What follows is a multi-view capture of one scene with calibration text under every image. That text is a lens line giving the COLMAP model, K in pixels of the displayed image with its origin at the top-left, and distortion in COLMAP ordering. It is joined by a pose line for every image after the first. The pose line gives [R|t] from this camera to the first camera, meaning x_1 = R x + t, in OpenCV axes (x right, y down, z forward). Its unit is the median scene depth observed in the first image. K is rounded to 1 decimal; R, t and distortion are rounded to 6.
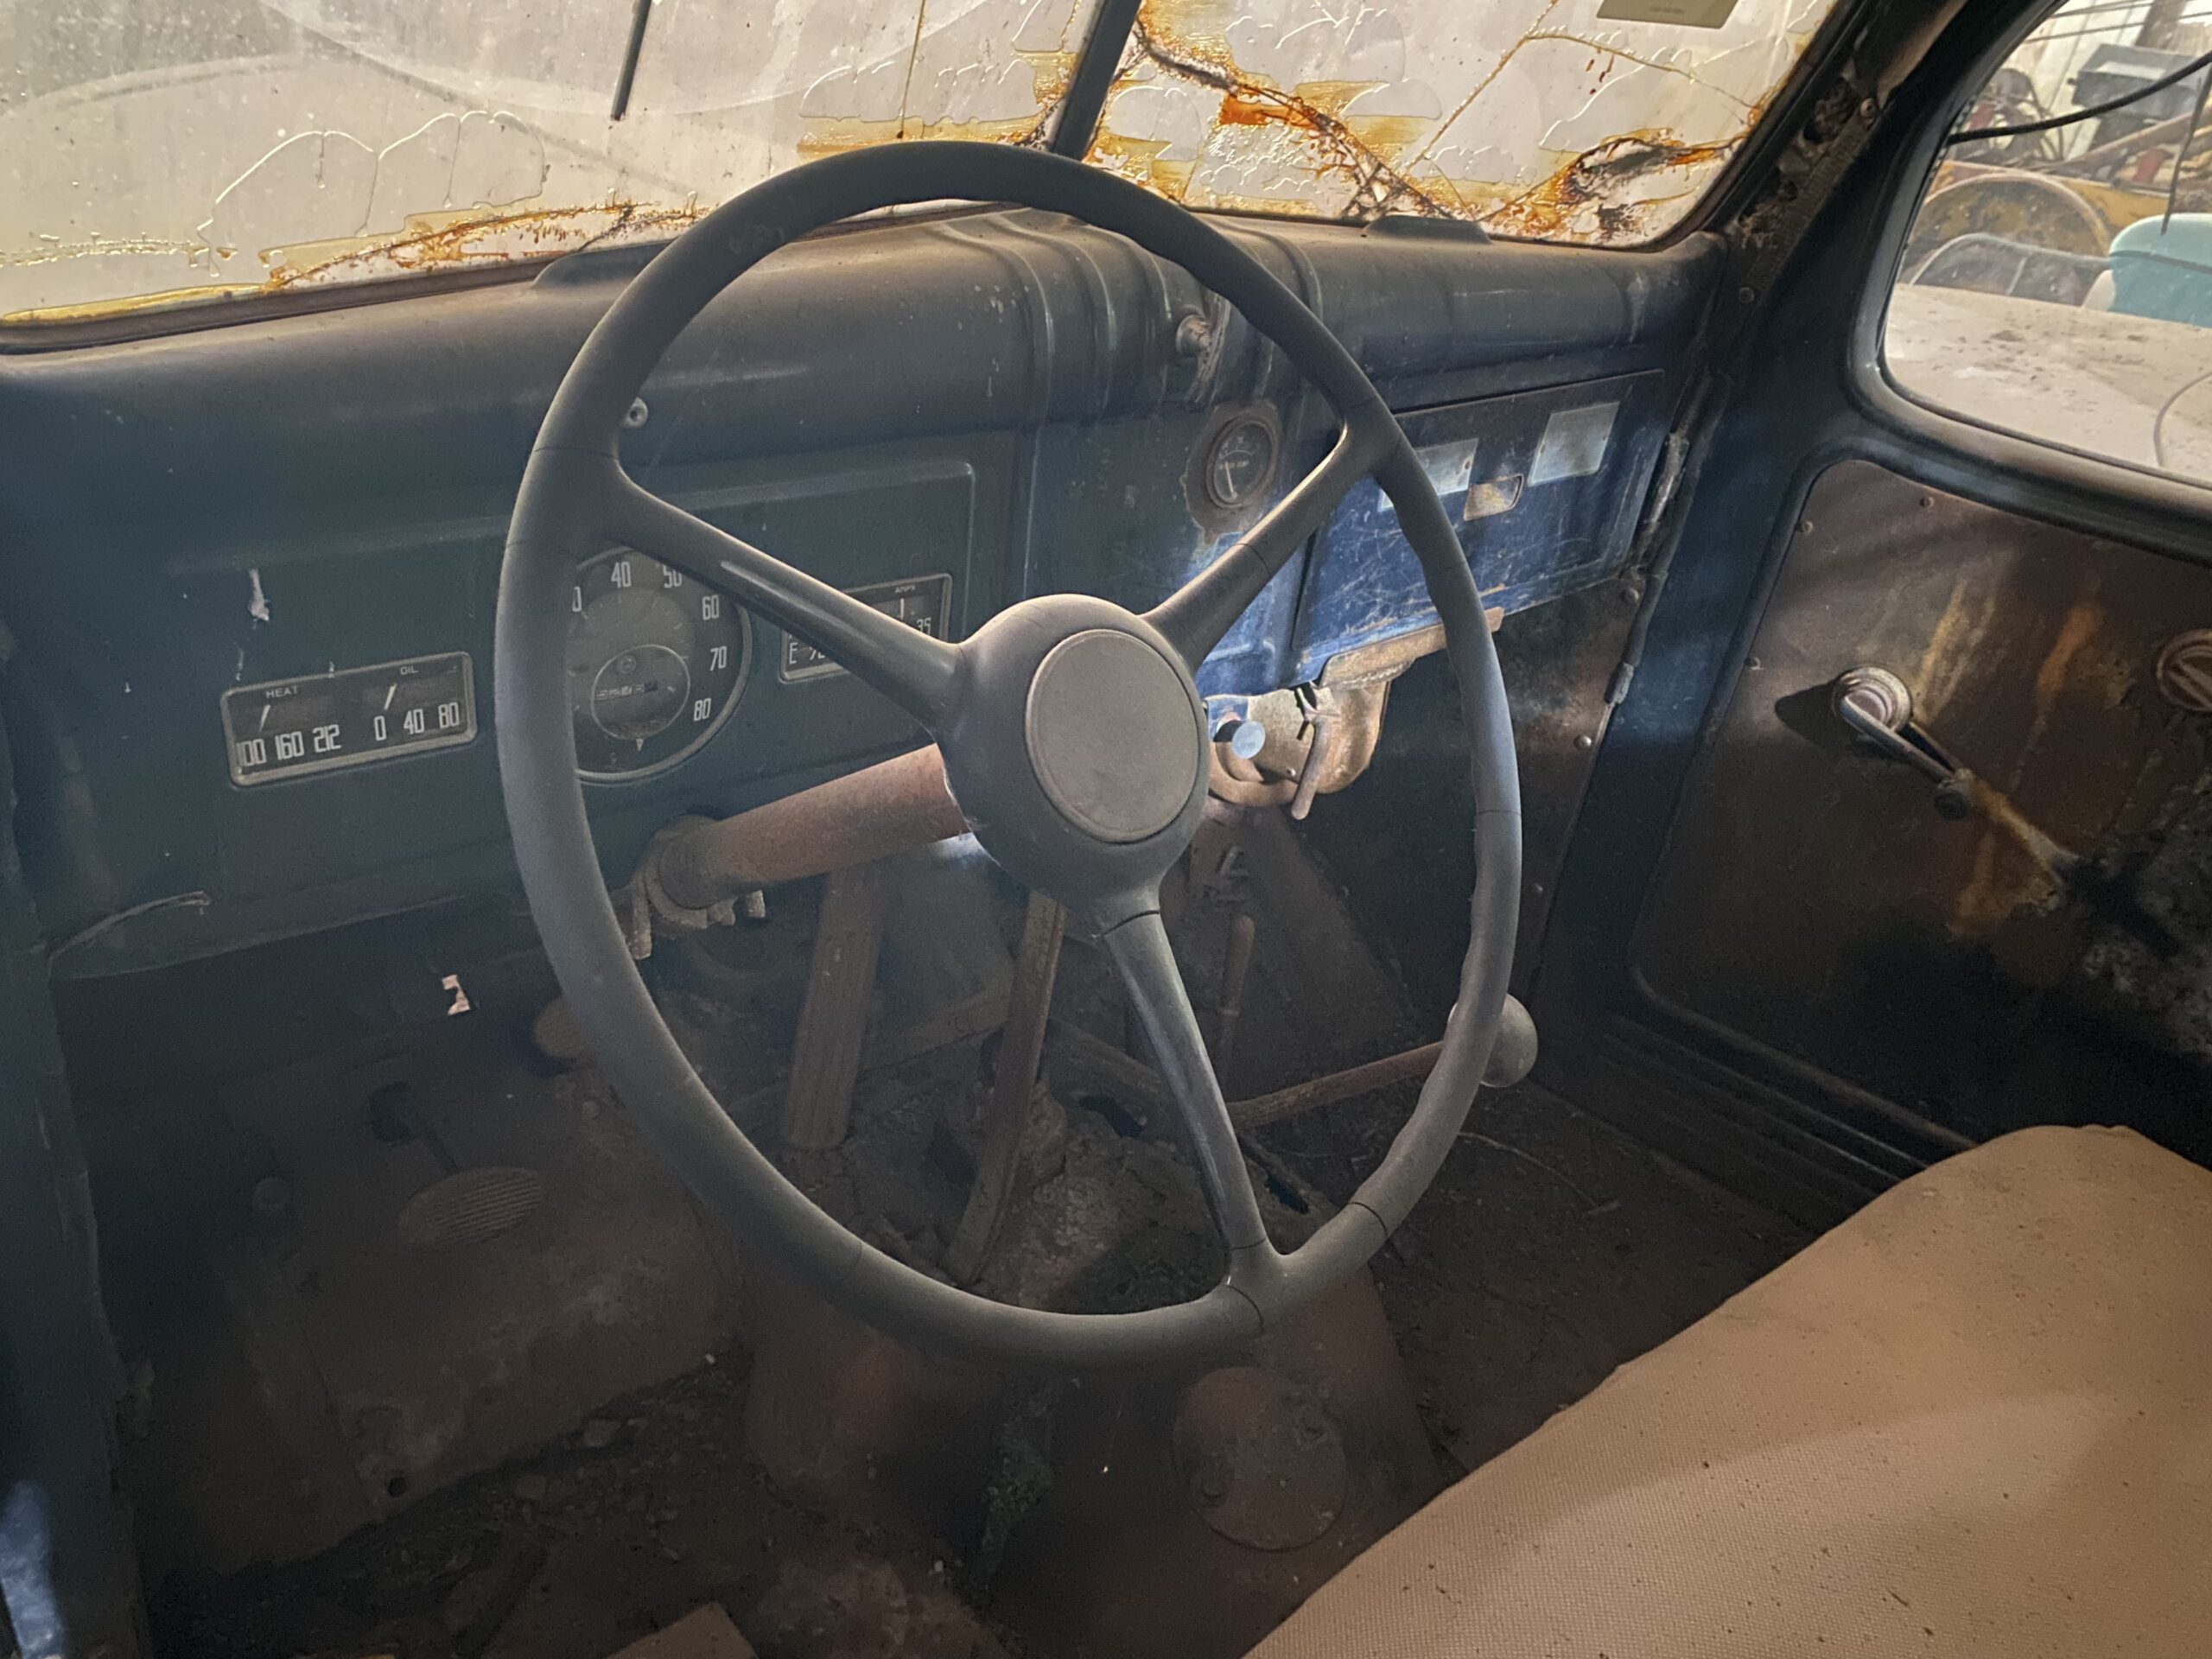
lens RADIAL K [[1690.4, 0, 1083.2], [0, 1690.4, 818.9], [0, 0, 1]] dist [0.005652, -0.000934]
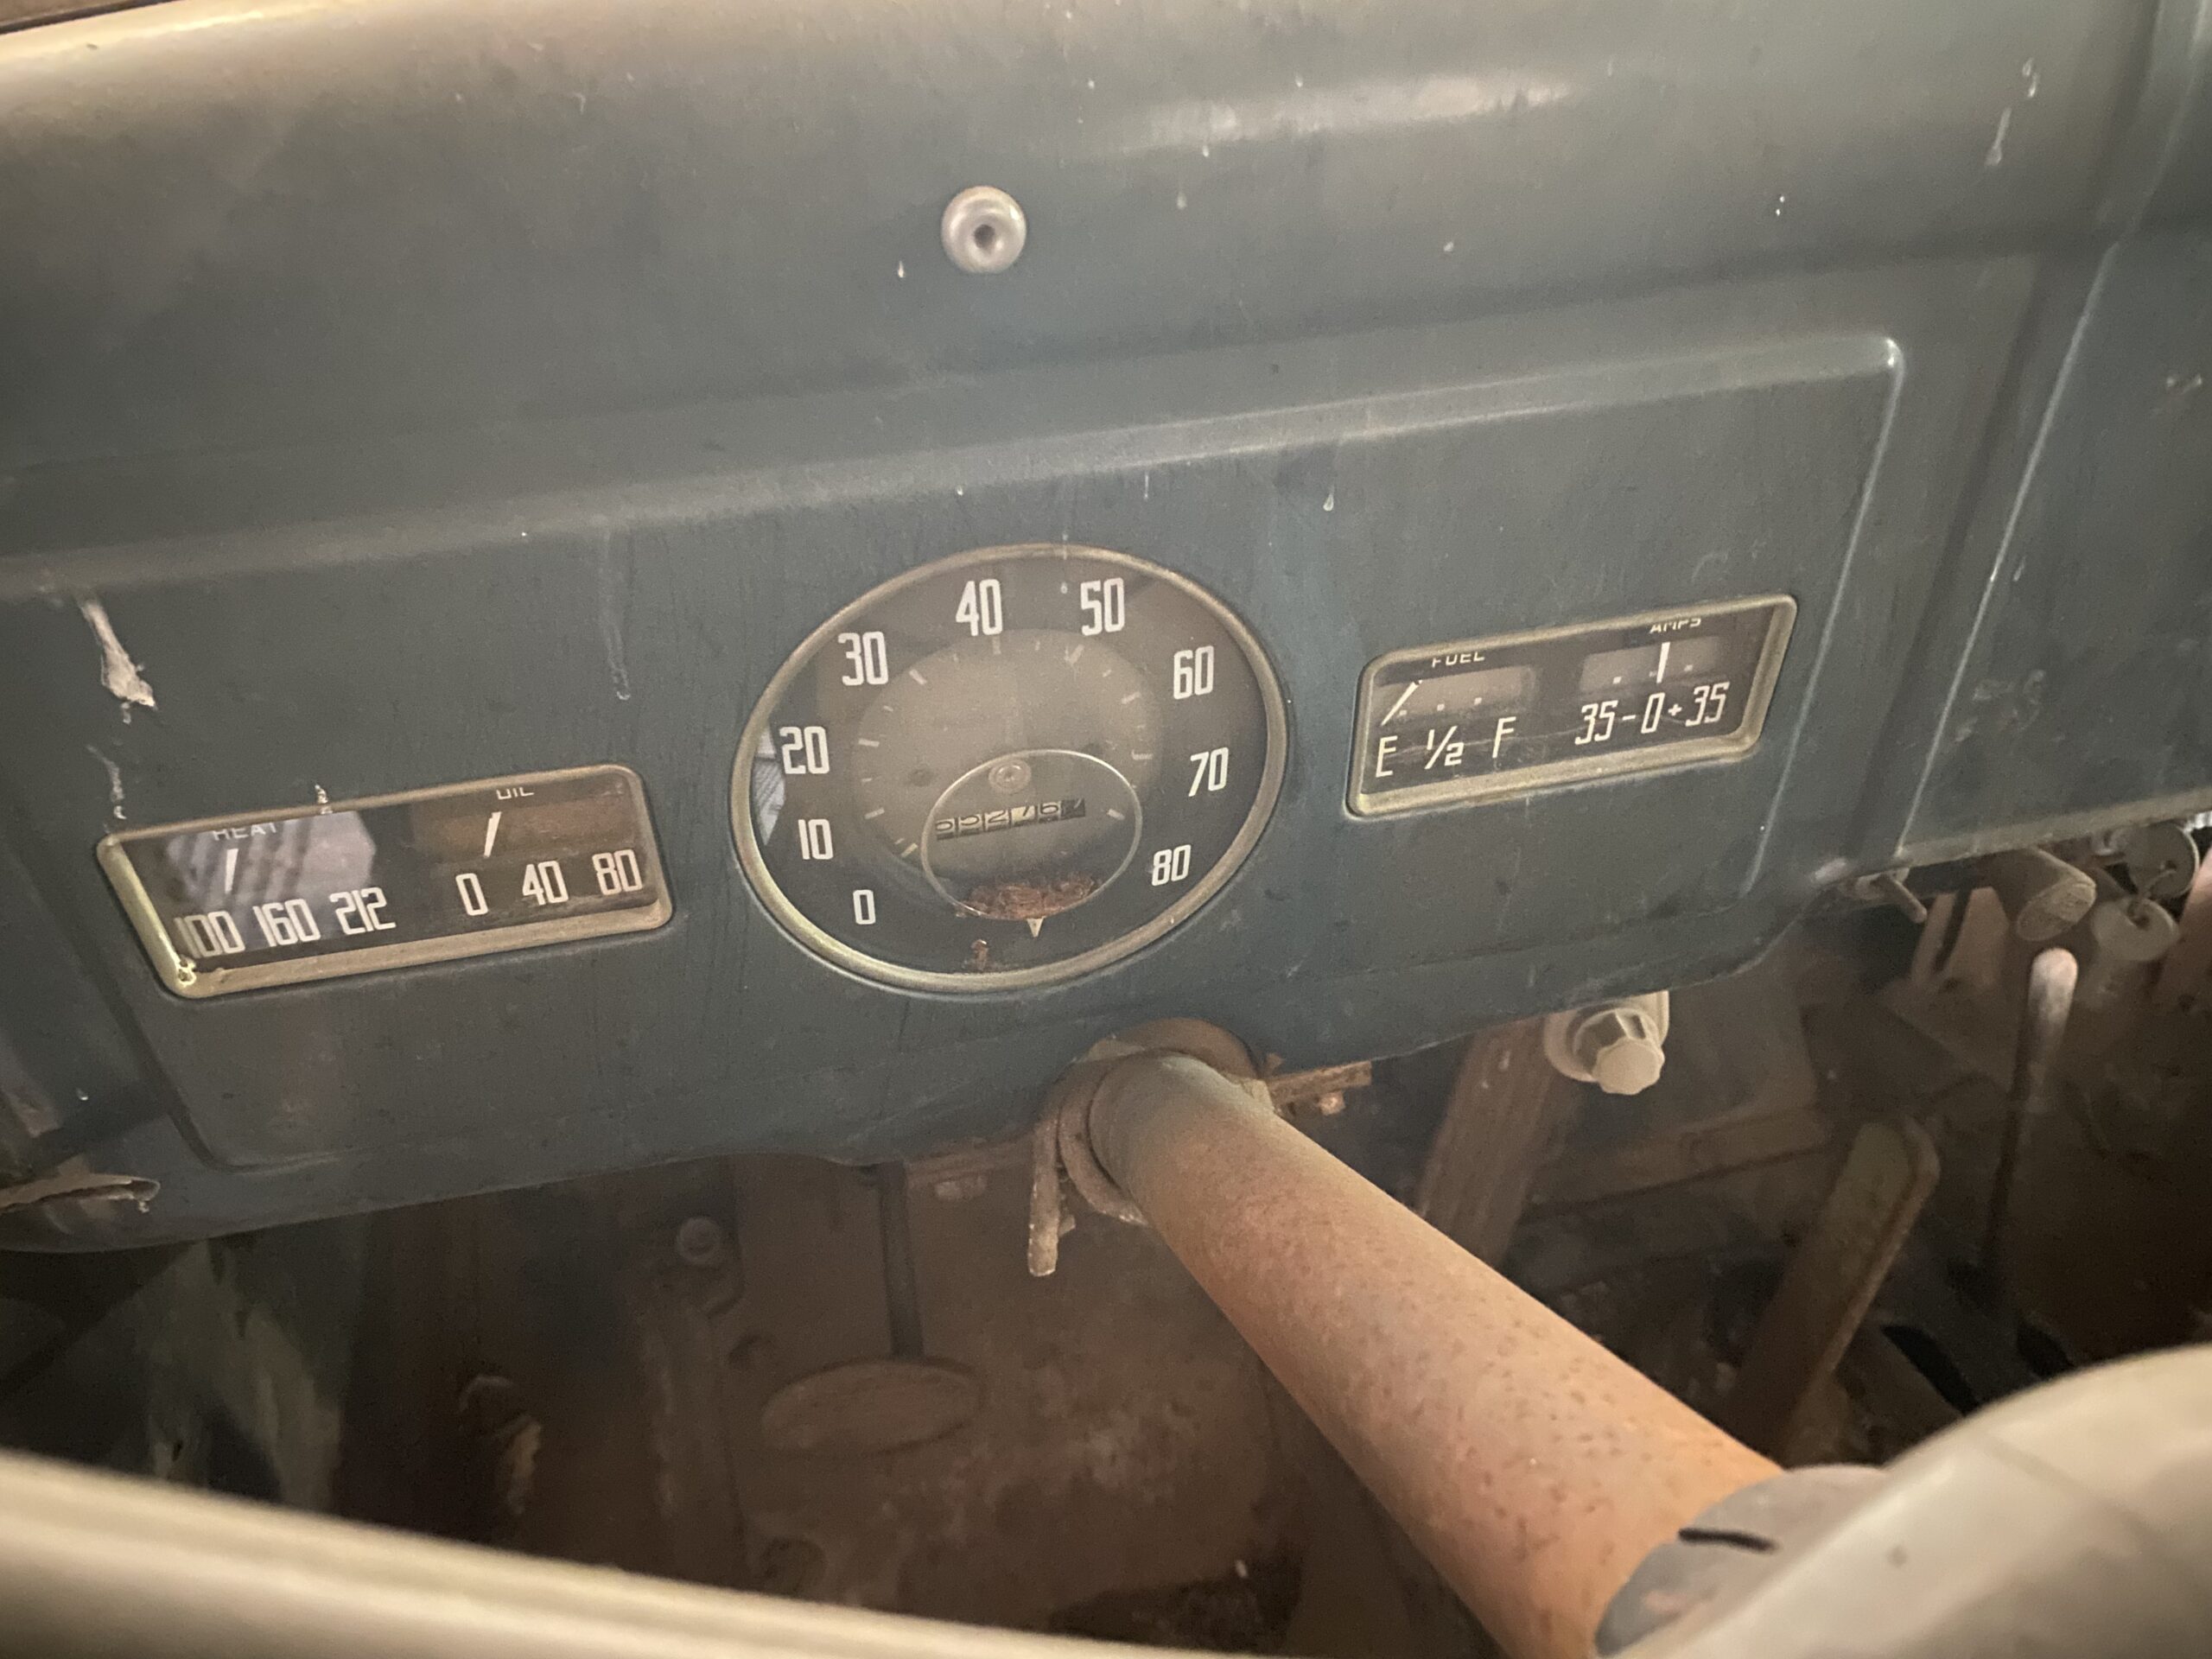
lens RADIAL K [[1695.6, 0, 1072.8], [0, 1695.6, 827.1], [0, 0, 1]] dist [0.099649, -0.113302]
pose [[0.887835, 0.172793, -0.426488, -0.036848], [-0.103612, 0.978087, 0.180582, -0.121099], [0.448346, -0.116137, 0.886283, 0.432698]]
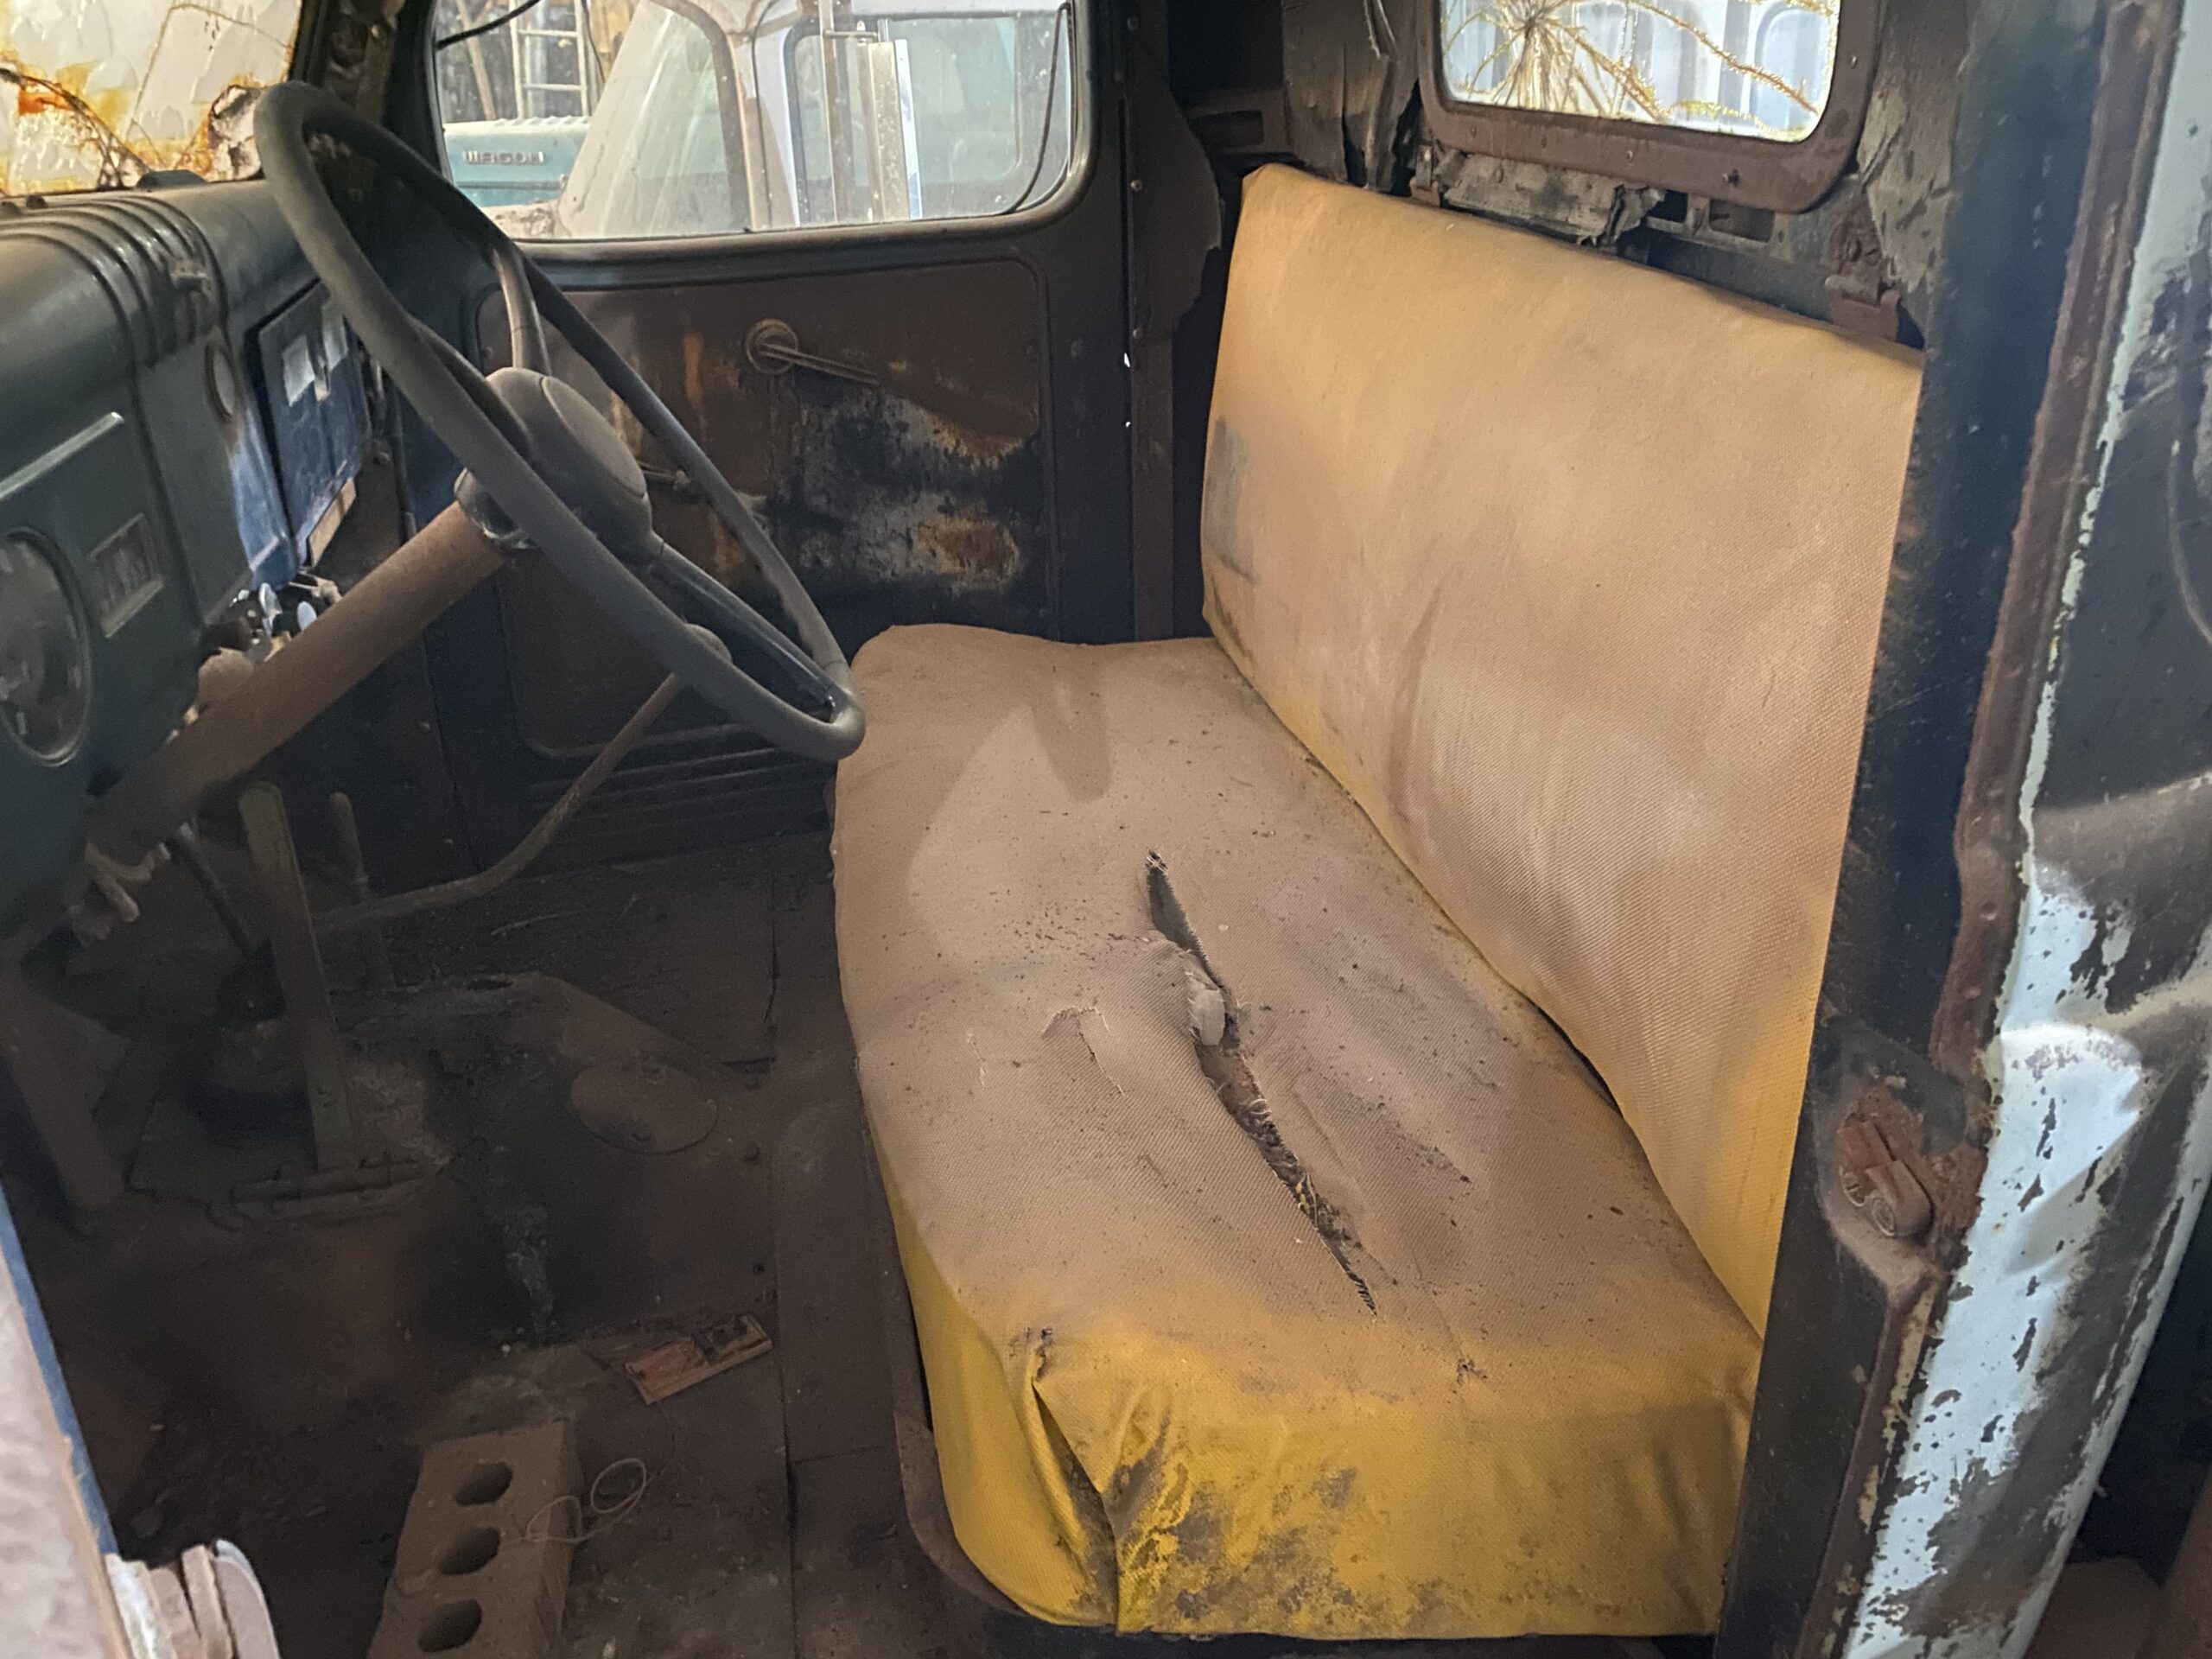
lens RADIAL K [[1688.6, 0, 1106.0], [0, 1688.6, 829.5], [0, 0, 1]] dist [0.023442, -0.028400]
pose [[0.488929, -0.488154, 0.722949, -0.567714], [0.475221, 0.844038, 0.248526, 0.048440], [-0.731515, 0.222049, 0.644655, -0.137008]]
